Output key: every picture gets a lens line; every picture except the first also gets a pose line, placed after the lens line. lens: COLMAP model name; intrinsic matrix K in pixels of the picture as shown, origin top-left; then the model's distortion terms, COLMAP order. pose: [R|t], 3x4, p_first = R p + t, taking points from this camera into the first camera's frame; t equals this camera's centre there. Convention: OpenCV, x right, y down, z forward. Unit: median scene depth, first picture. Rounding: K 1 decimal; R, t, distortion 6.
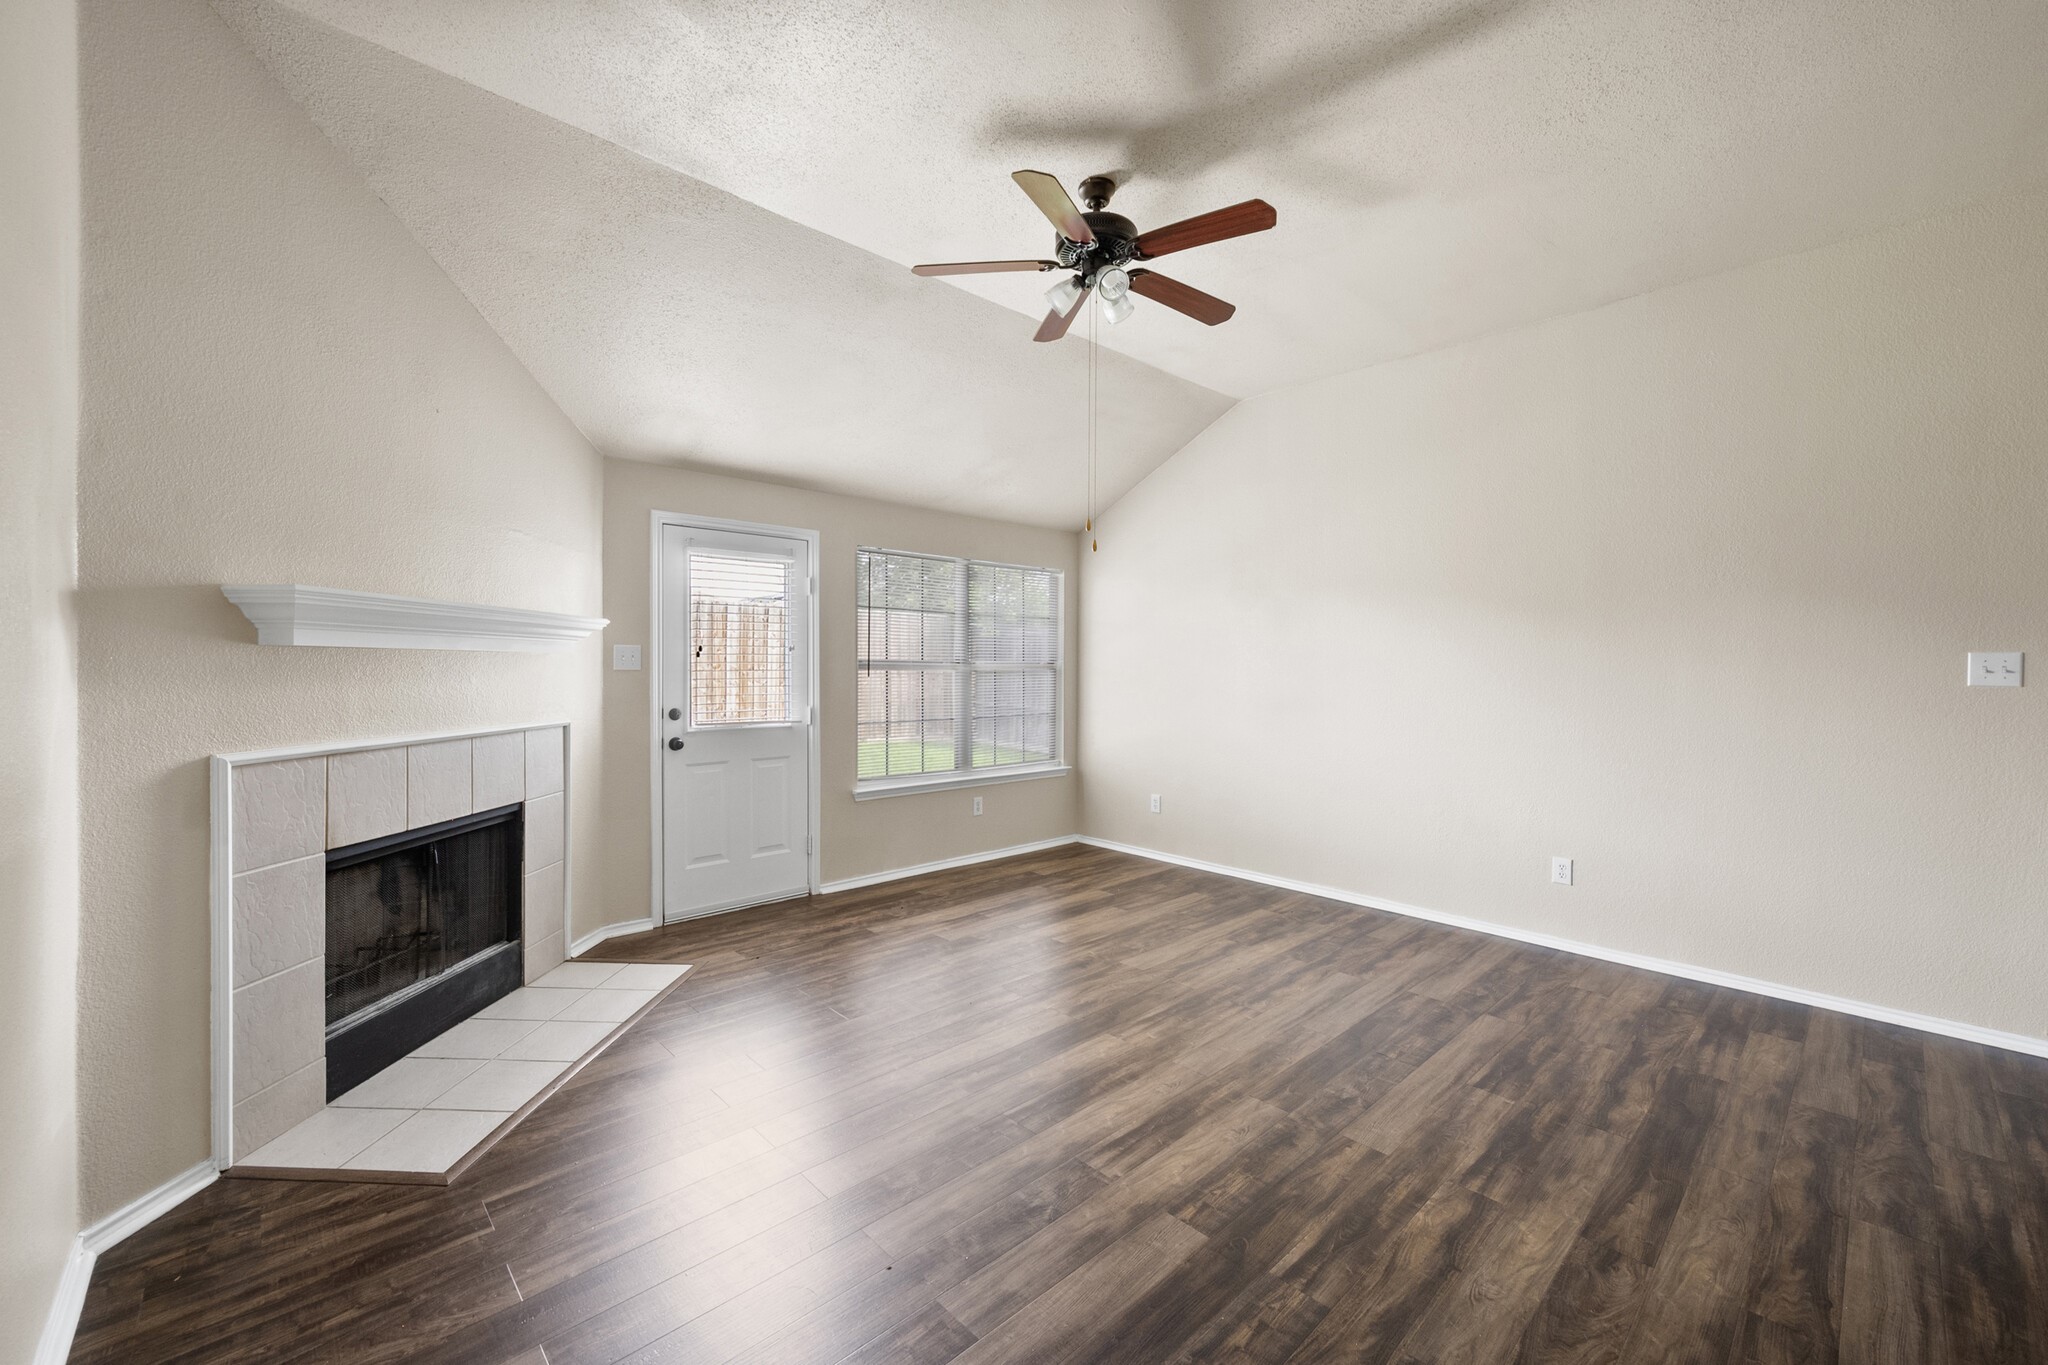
lens RADIAL K [[816.1, 0, 1033.7], [0, 816.1, 669.9], [0, 0, 1]] dist [-0.001127, 0.000133]
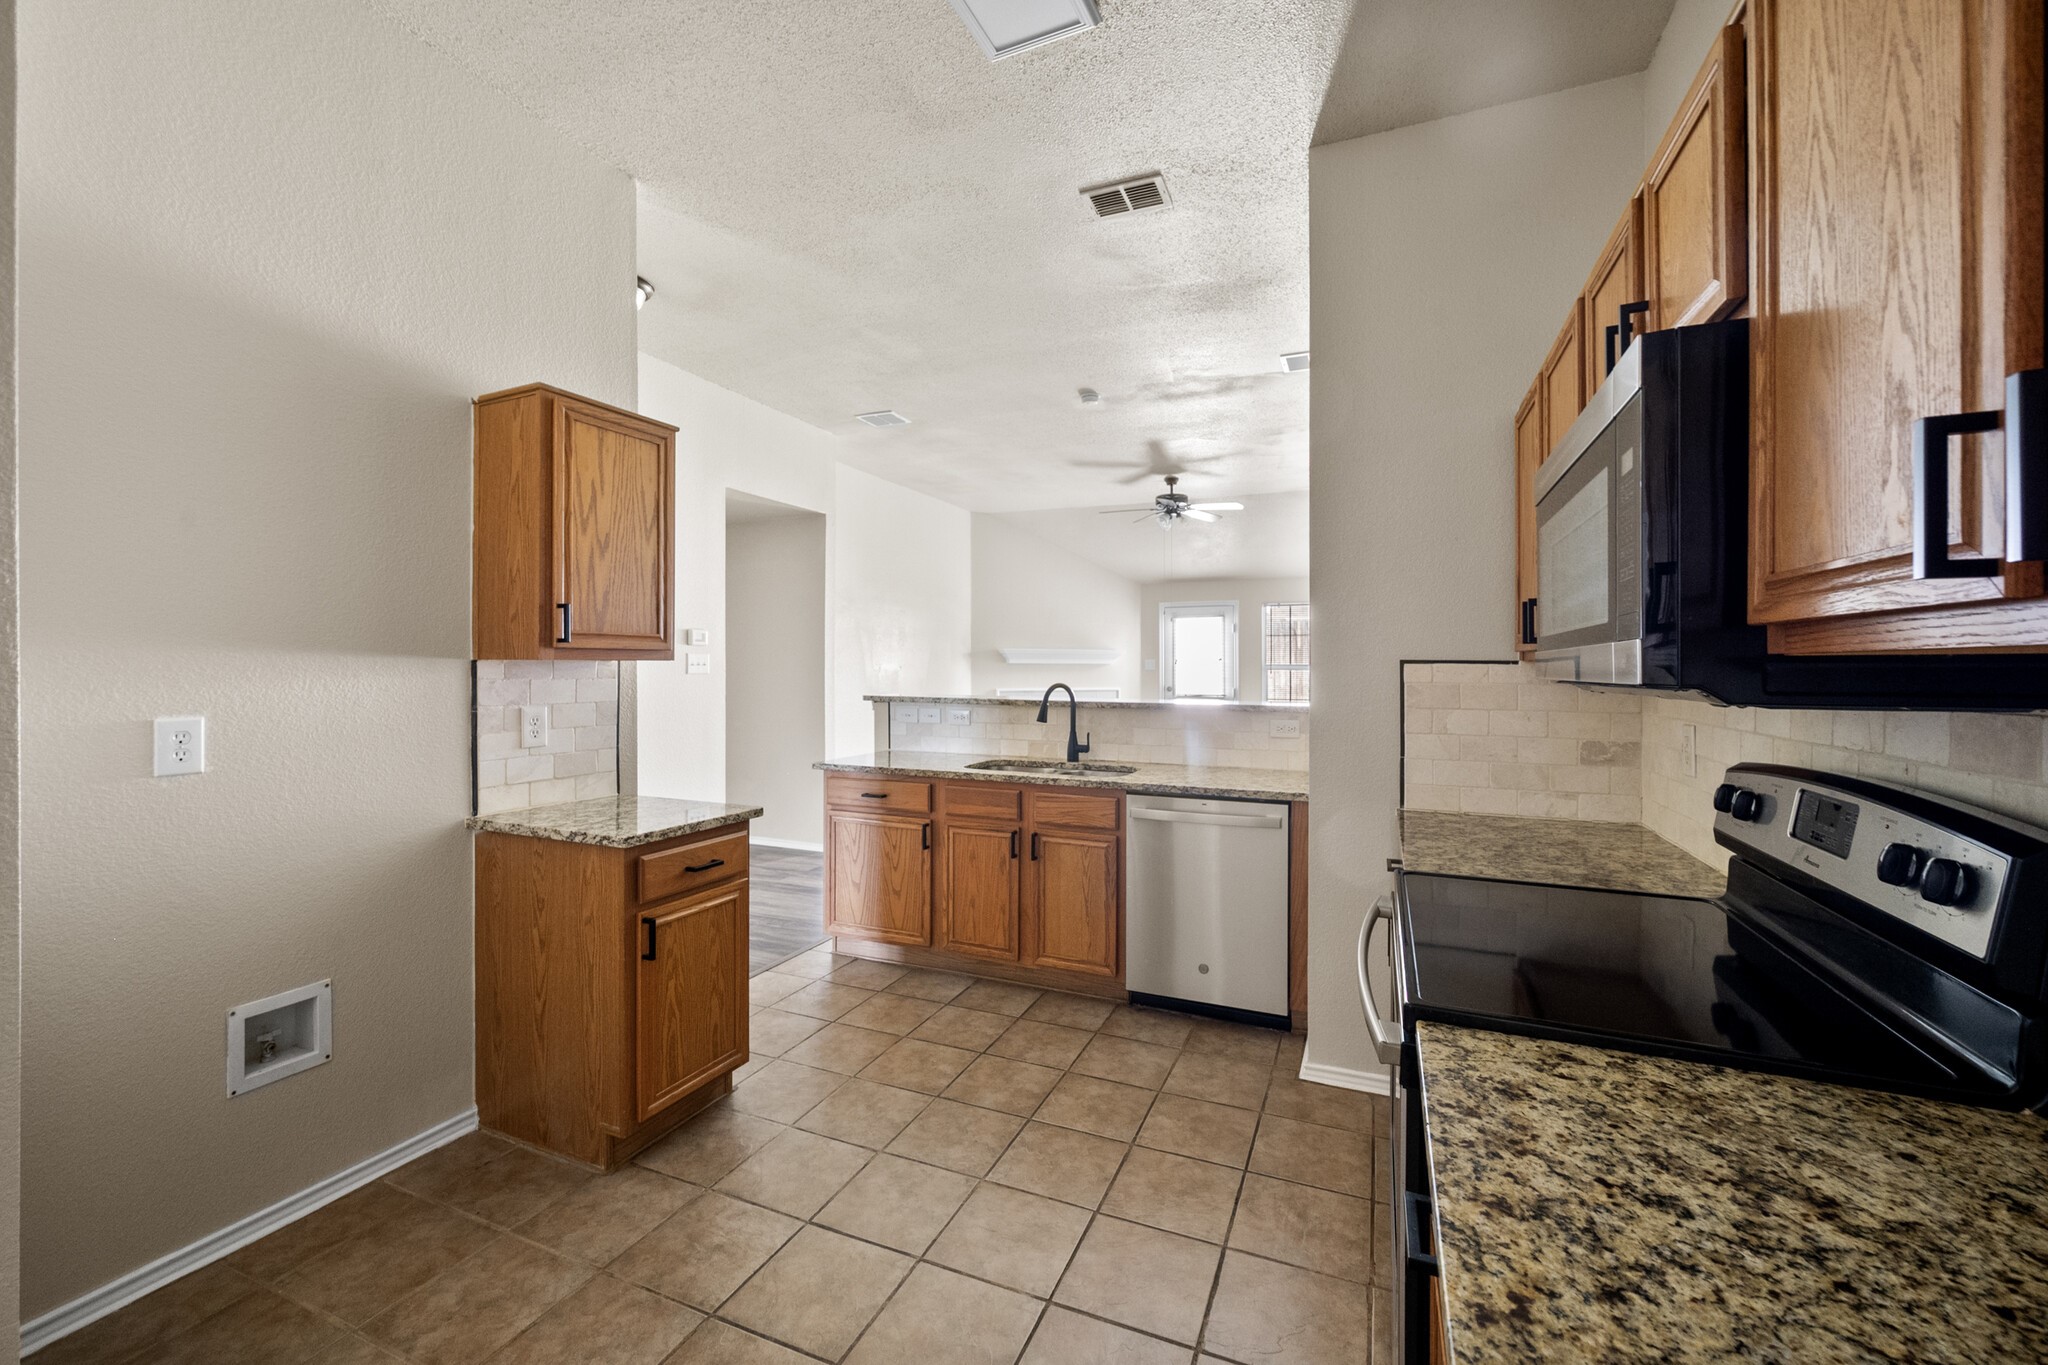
lens RADIAL K [[822.3, 0, 1032.9], [0, 822.3, 678.5], [0, 0, 1]] dist [0.000424, 0.000052]
pose [[0.396409, 0.007843, -0.918041, 2.082851], [-0.005854, 0.999965, 0.006015, 0.015708], [0.918055, 0.002990, 0.396441, -0.372328]]
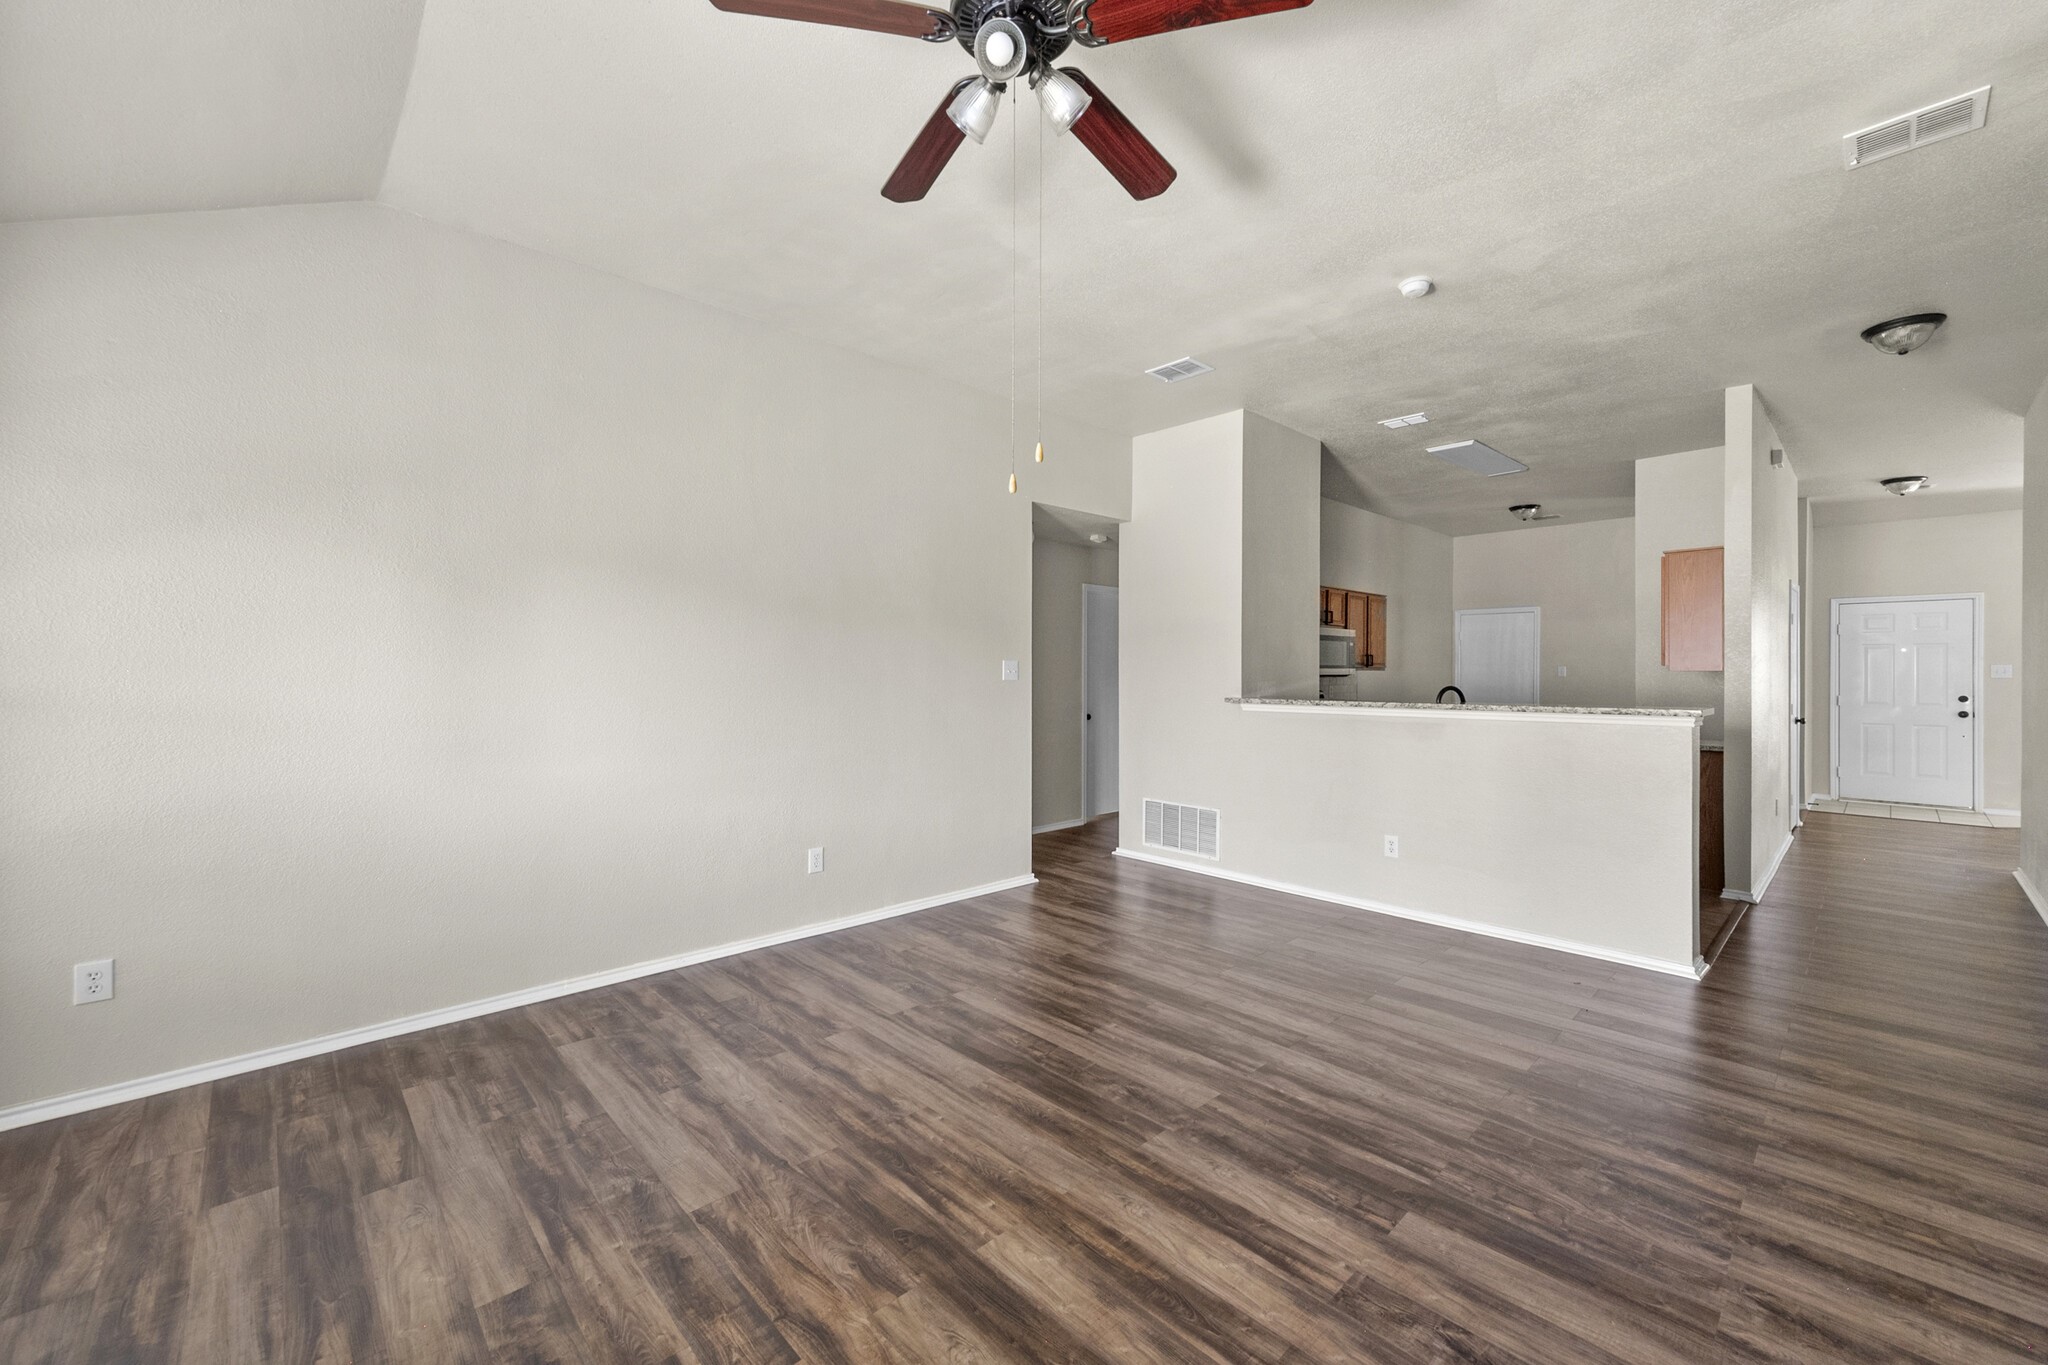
lens RADIAL K [[806.9, 0, 1025.4], [0, 806.9, 667.3], [0, 0, 1]] dist [-0.002015, -0.000122]
pose [[0.008814, -0.002887, 0.999957, -0.516763], [0.001132, 0.999995, 0.002877, -0.011550], [-0.999961, 0.001106, 0.008817, 0.916444]]
